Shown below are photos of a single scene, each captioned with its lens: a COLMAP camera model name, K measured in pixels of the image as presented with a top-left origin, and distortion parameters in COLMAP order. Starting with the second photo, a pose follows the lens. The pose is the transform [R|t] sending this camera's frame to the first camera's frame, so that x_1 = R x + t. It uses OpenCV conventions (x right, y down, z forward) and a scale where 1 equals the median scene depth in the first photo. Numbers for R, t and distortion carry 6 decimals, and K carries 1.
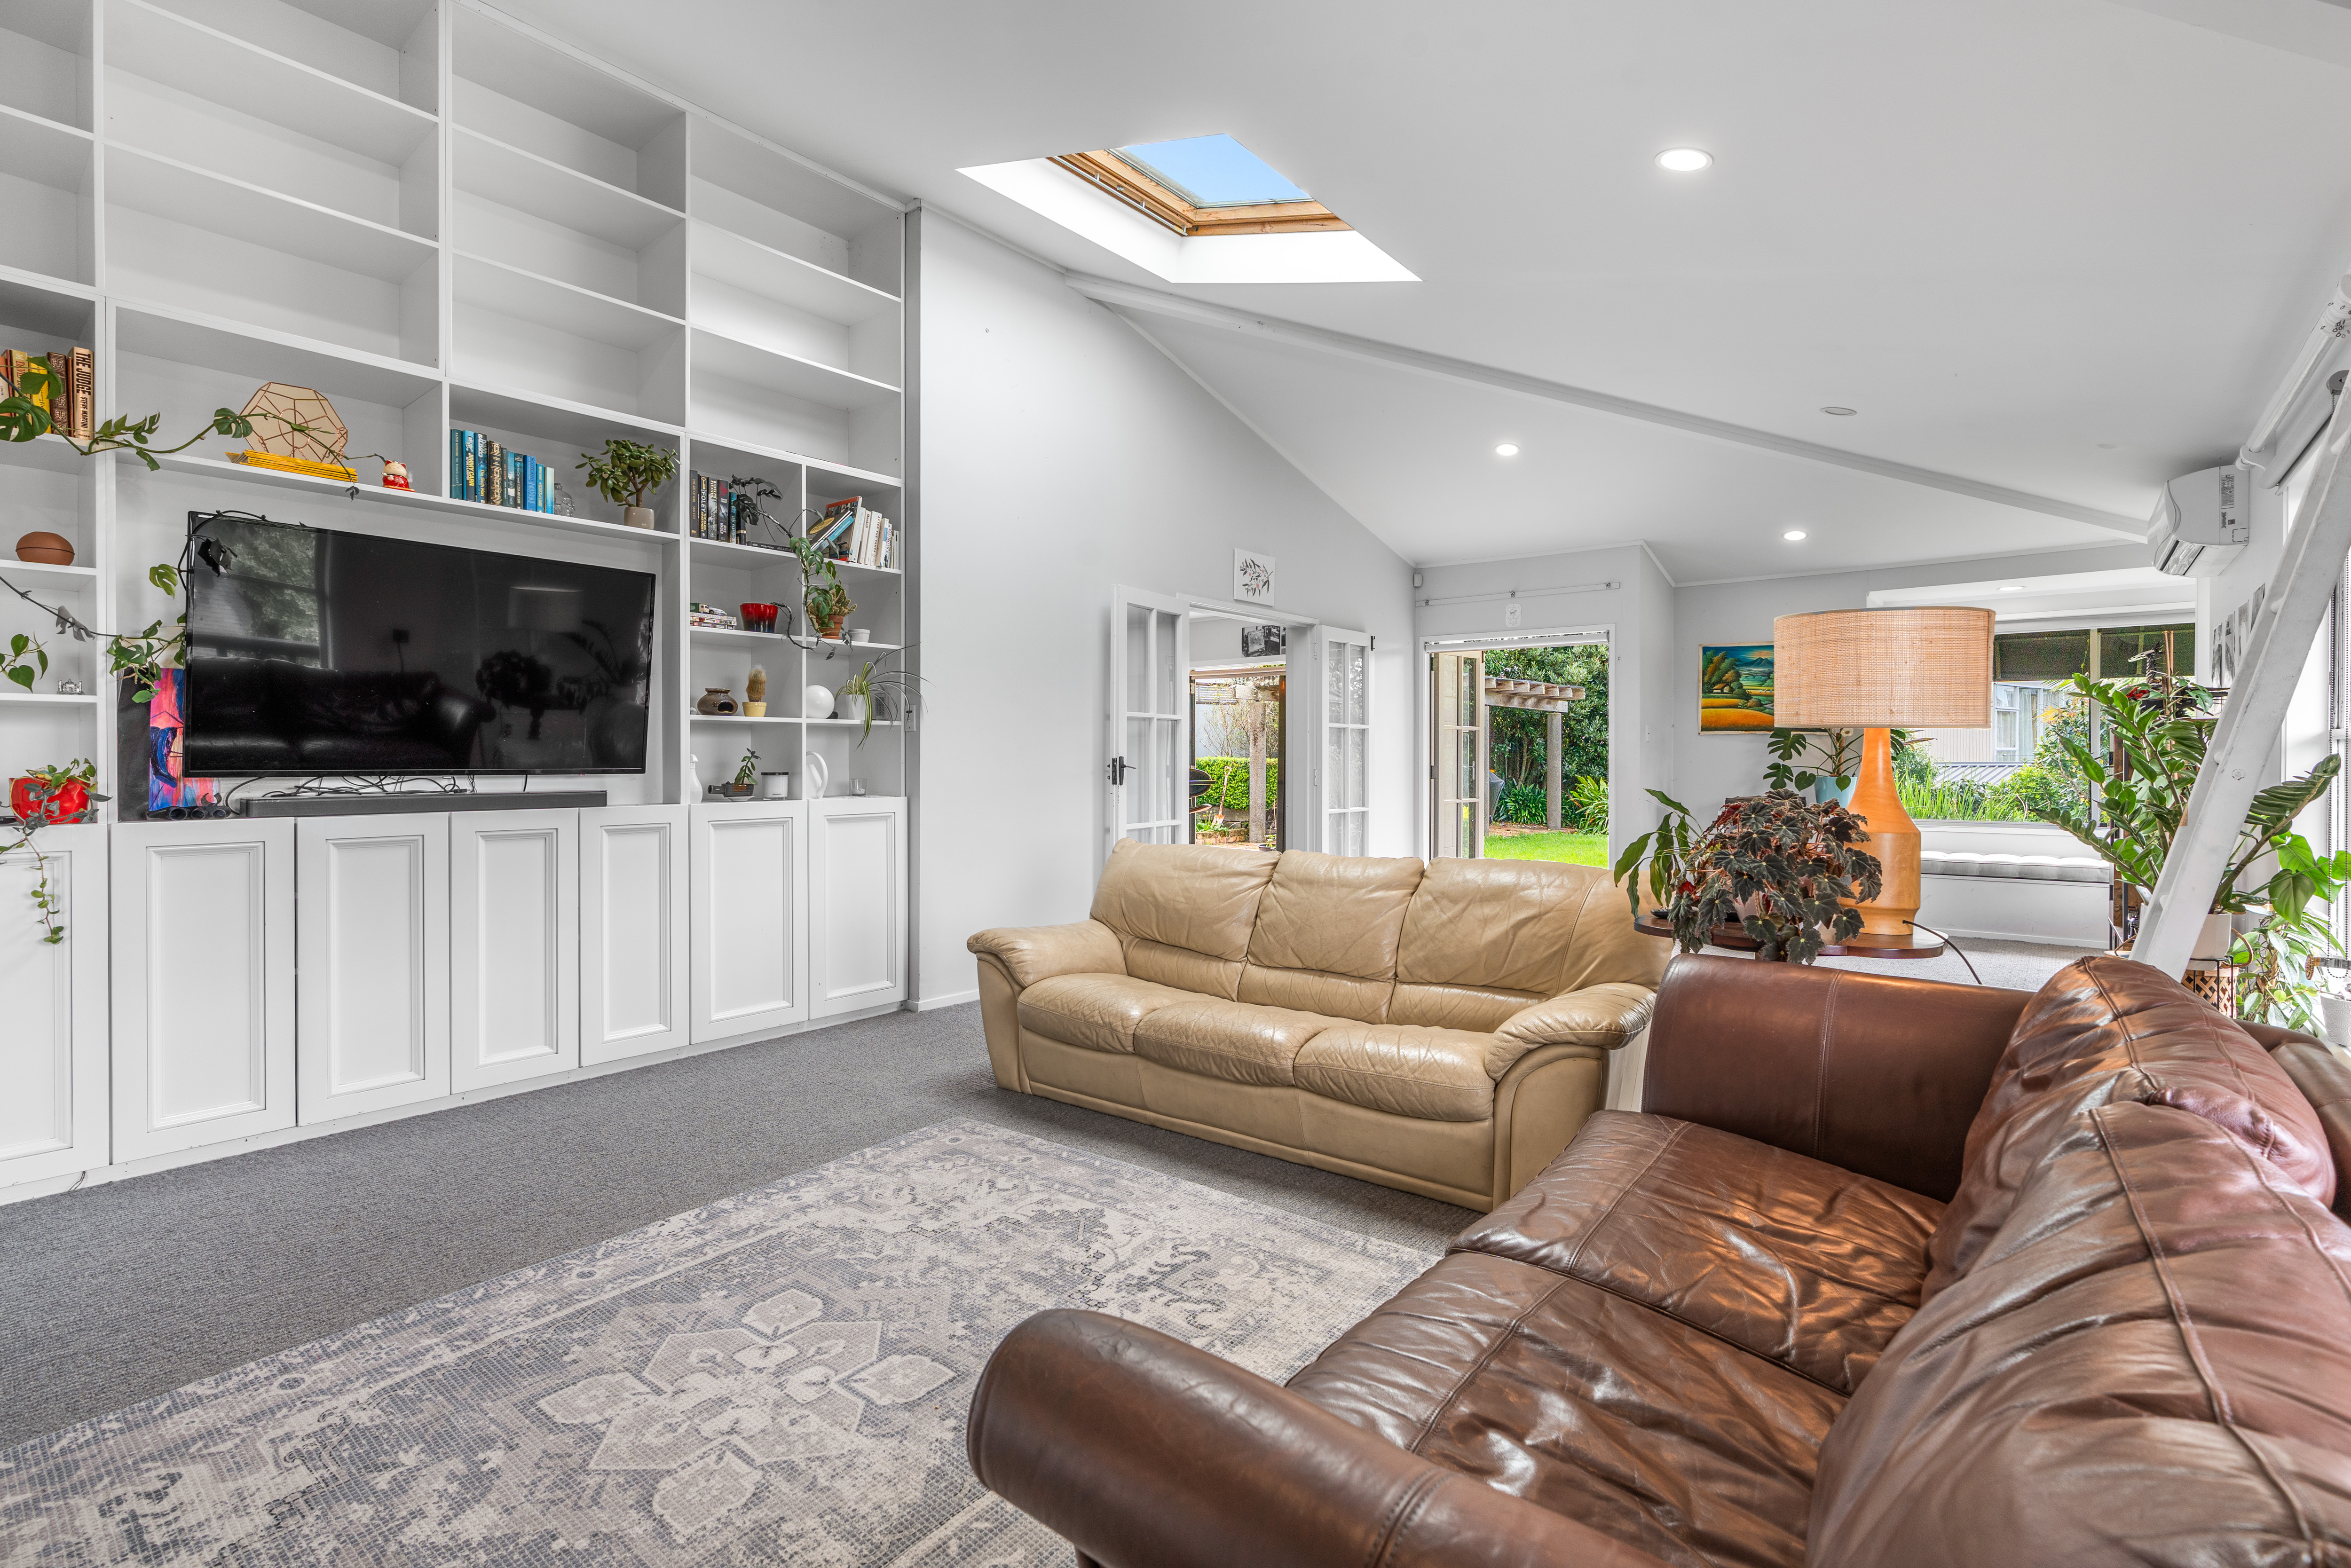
lens RADIAL K [[1057.4, 0, 1183.8], [0, 1057.4, 772.6], [0, 0, 1]] dist [-0.005179, 0.000828]
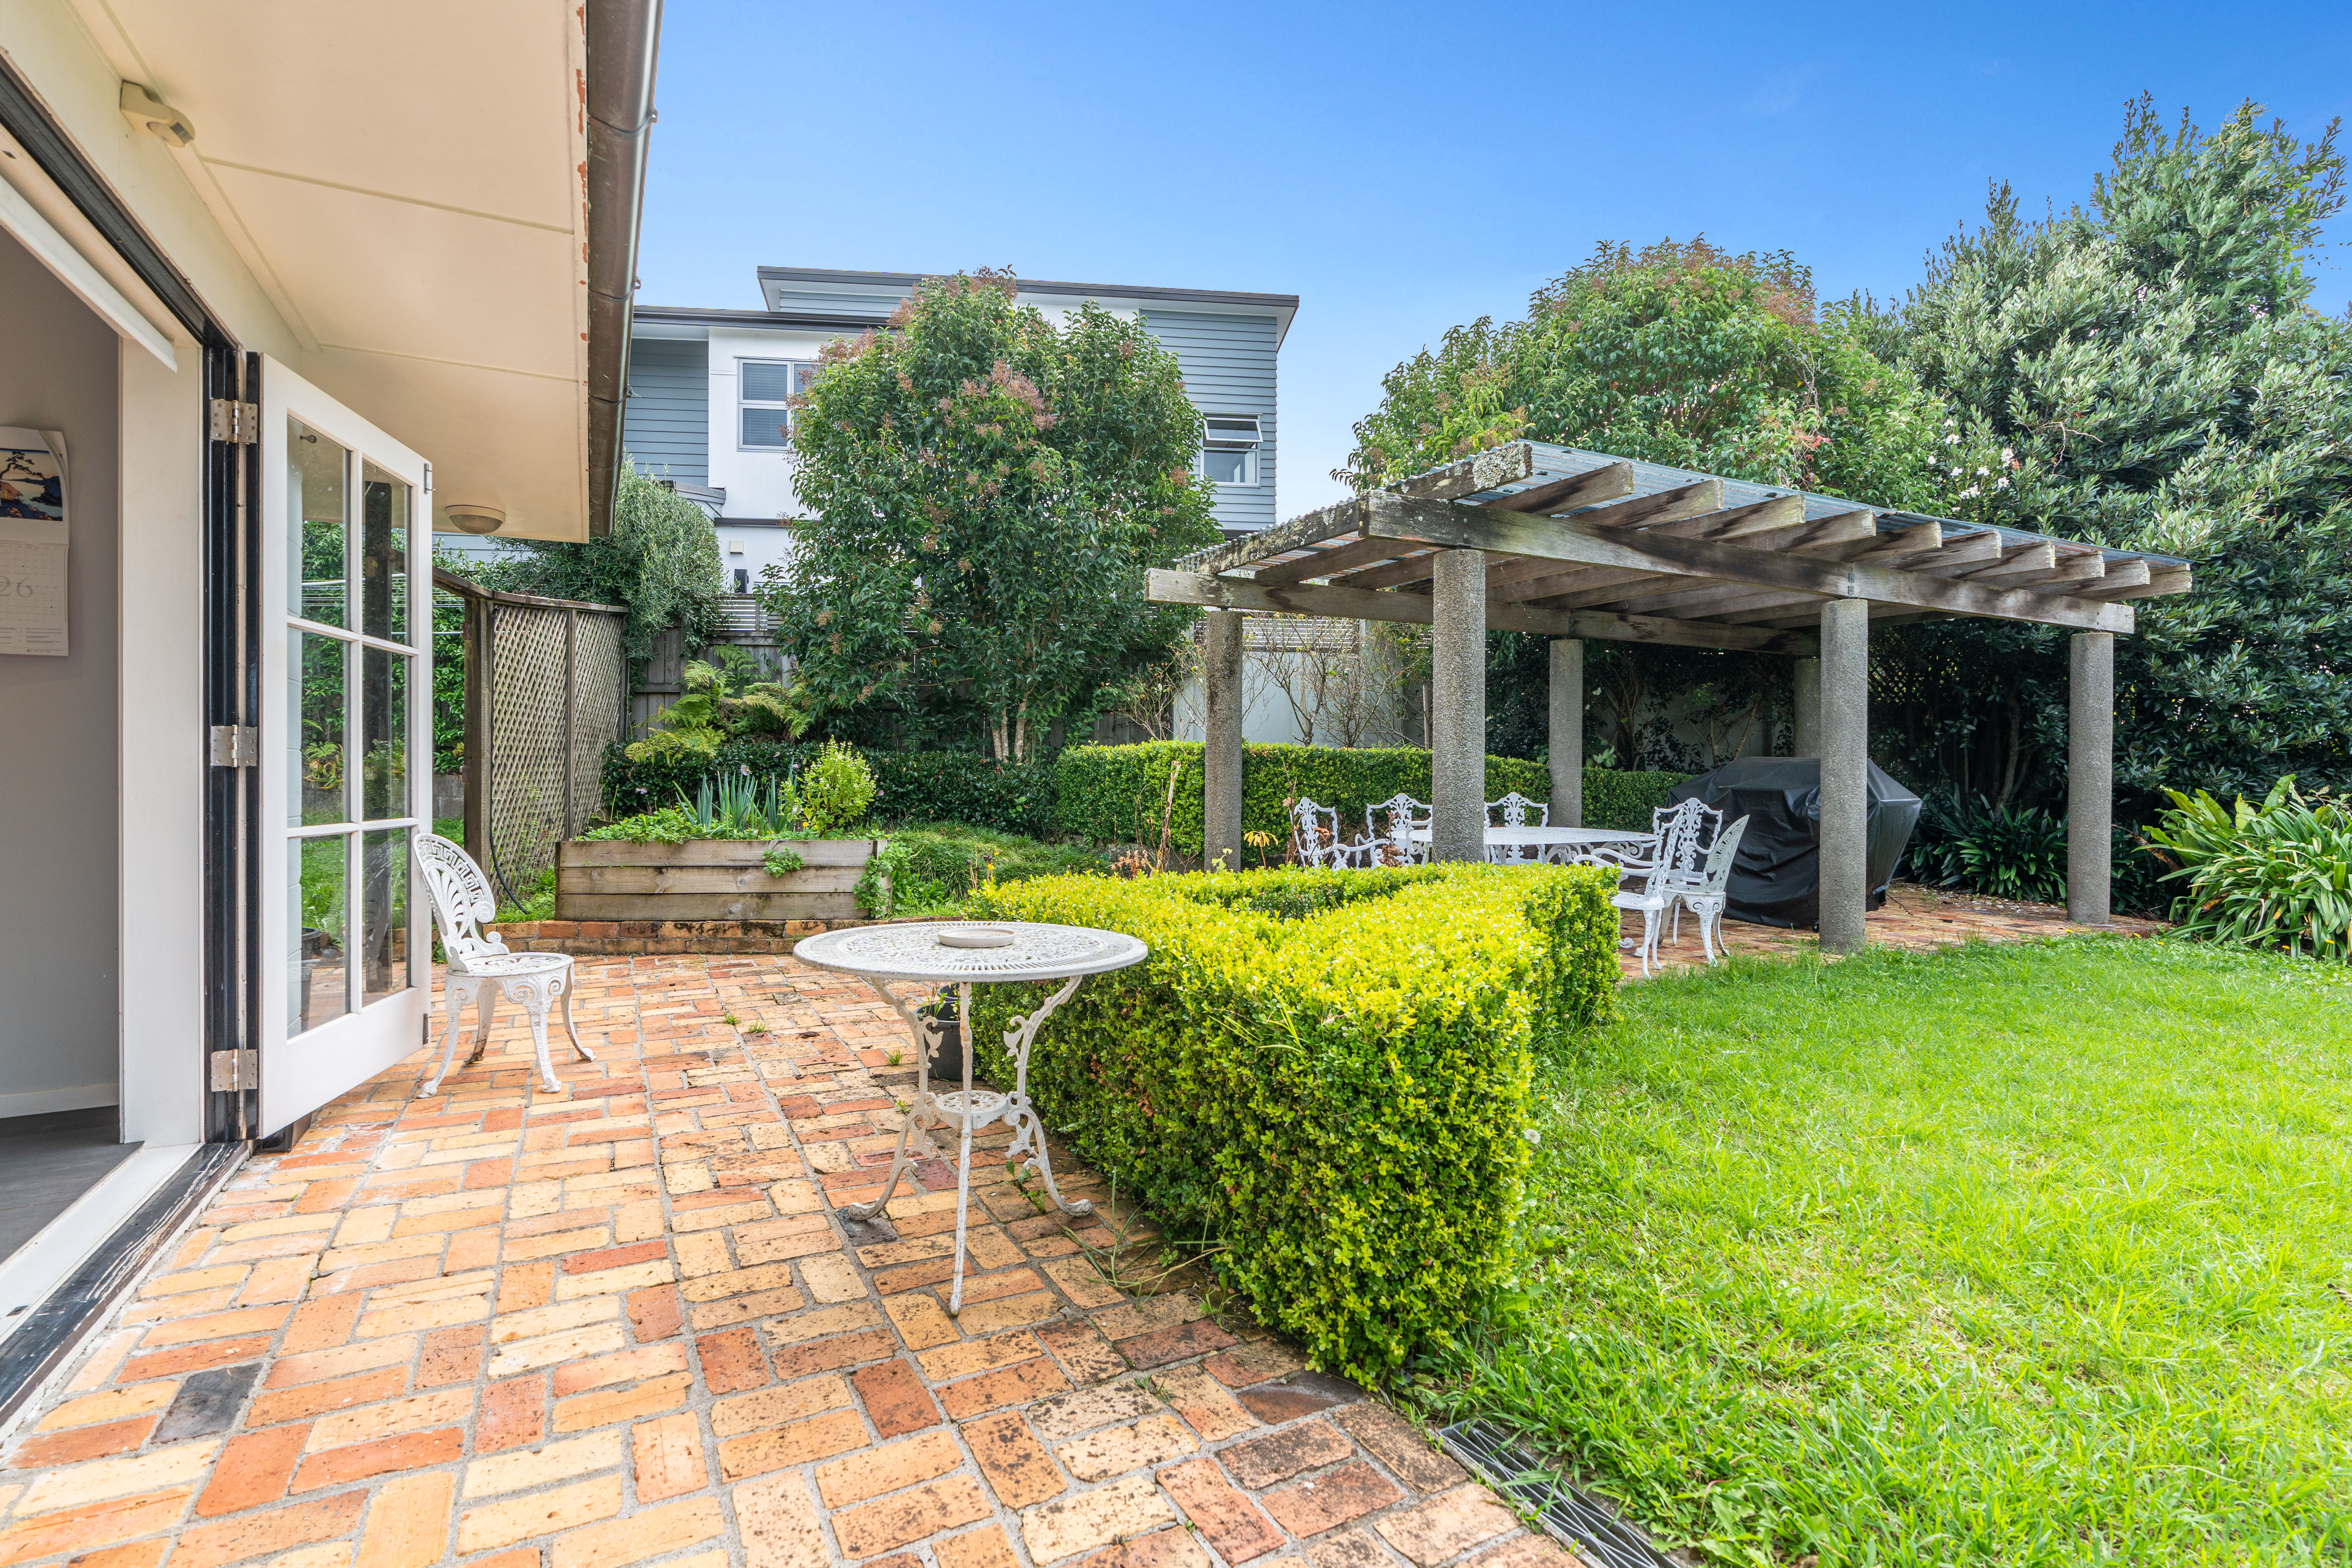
lens RADIAL K [[1057.9, 0, 1164.5], [0, 1057.9, 780.8], [0, 0, 1]] dist [-0.005179, 0.000828]
pose [[0.923814, 0.006845, -0.382780, 0.176235], [-0.006869, 0.999976, 0.001304, 0.001610], [0.382779, 0.001424, 0.923839, 0.488409]]
